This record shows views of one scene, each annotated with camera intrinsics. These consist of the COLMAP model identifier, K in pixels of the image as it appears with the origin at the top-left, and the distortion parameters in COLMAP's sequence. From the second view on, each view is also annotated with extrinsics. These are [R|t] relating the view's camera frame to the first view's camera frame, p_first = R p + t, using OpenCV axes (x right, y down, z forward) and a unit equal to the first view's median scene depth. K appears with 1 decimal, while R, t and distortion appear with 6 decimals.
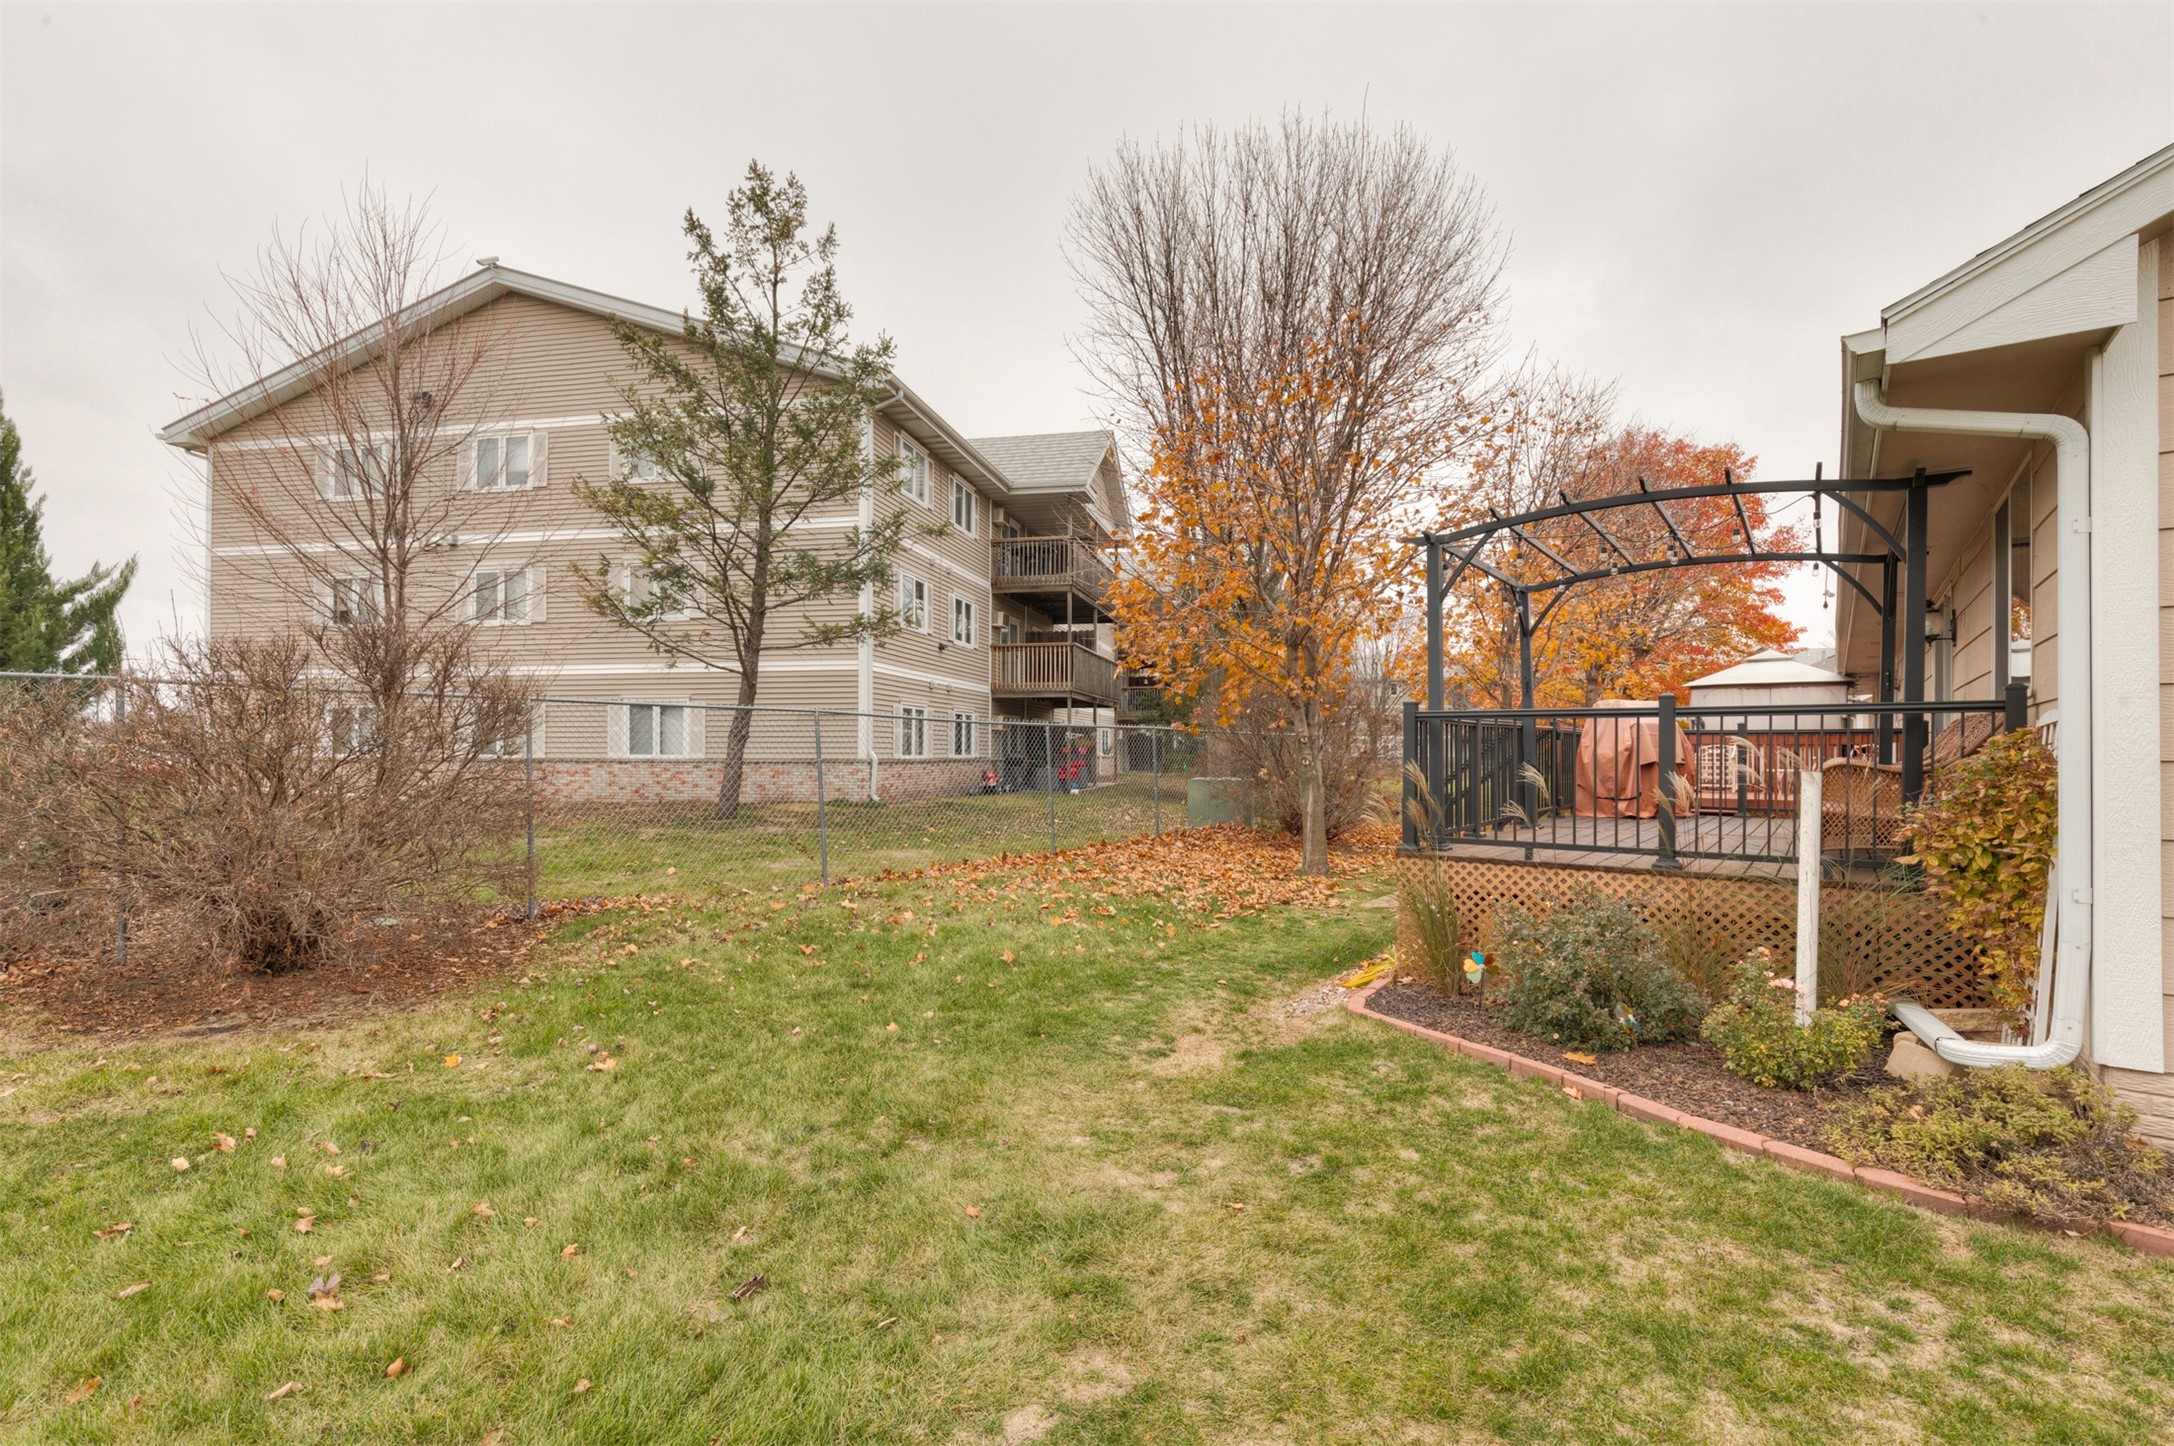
lens RADIAL K [[1004.6, 0, 1034.4], [0, 1004.6, 733.1], [0, 0, 1]] dist [0.014481, 0.000112]
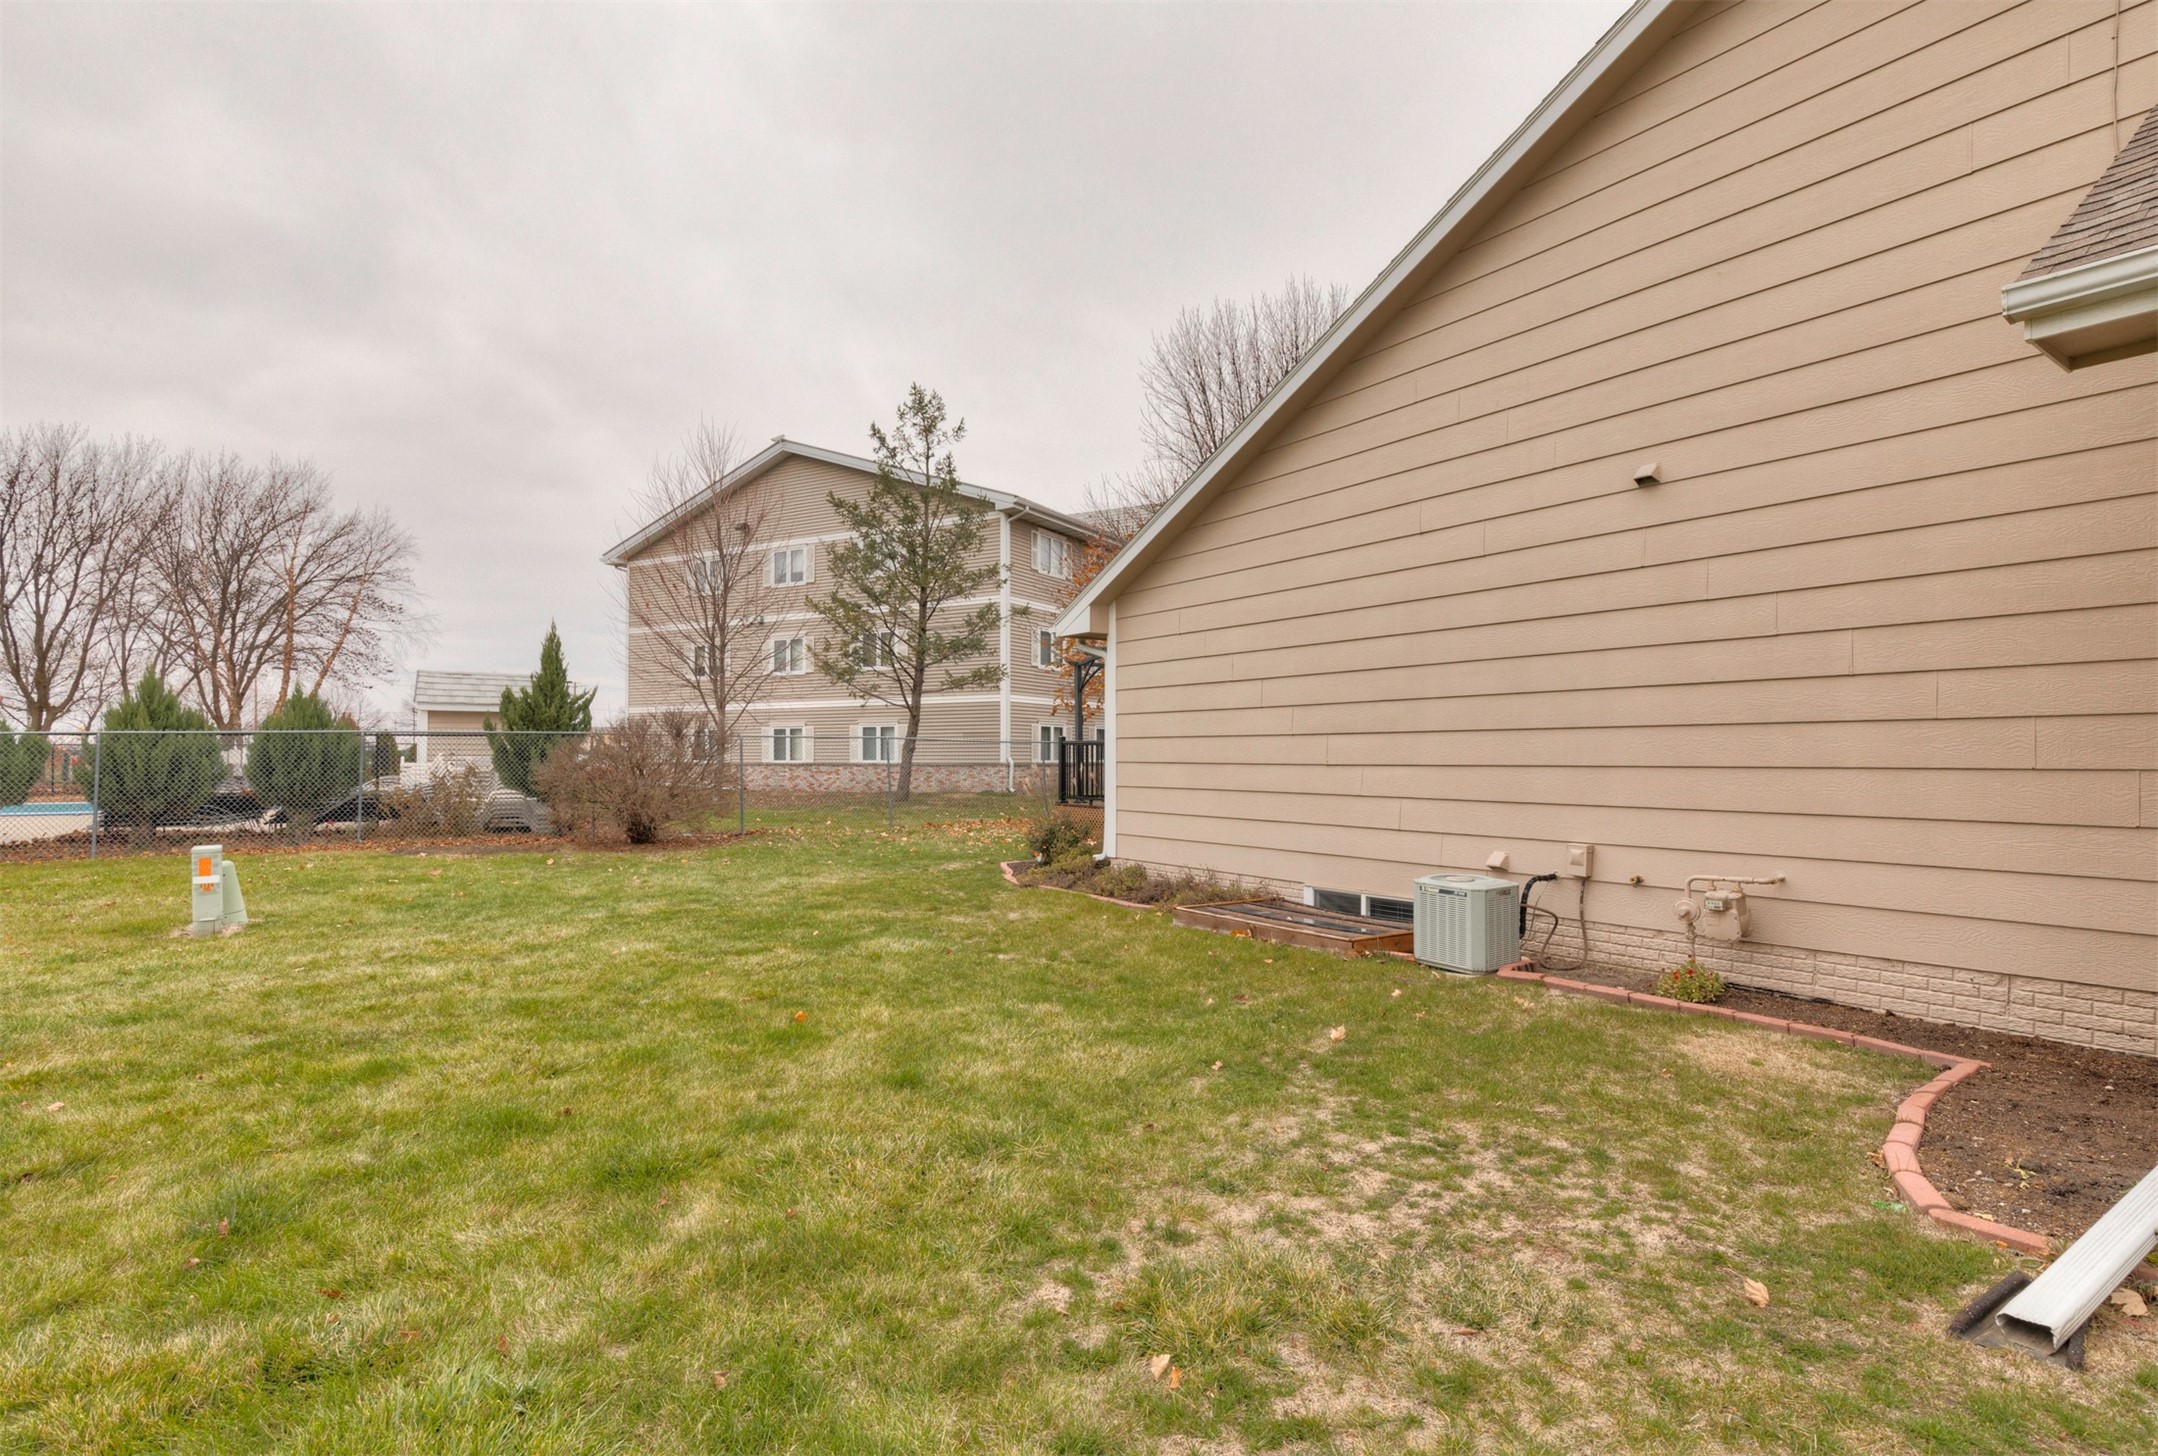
lens RADIAL K [[1051.5, 0, 1079.0], [0, 1051.5, 728.0], [0, 0, 1]] dist [0.024137, 0.000005]
pose [[0.959598, -0.010751, -0.281170, 0.419421], [0.008326, 0.999917, -0.009818, -0.010580], [0.281252, 0.007080, 0.959608, -0.493364]]
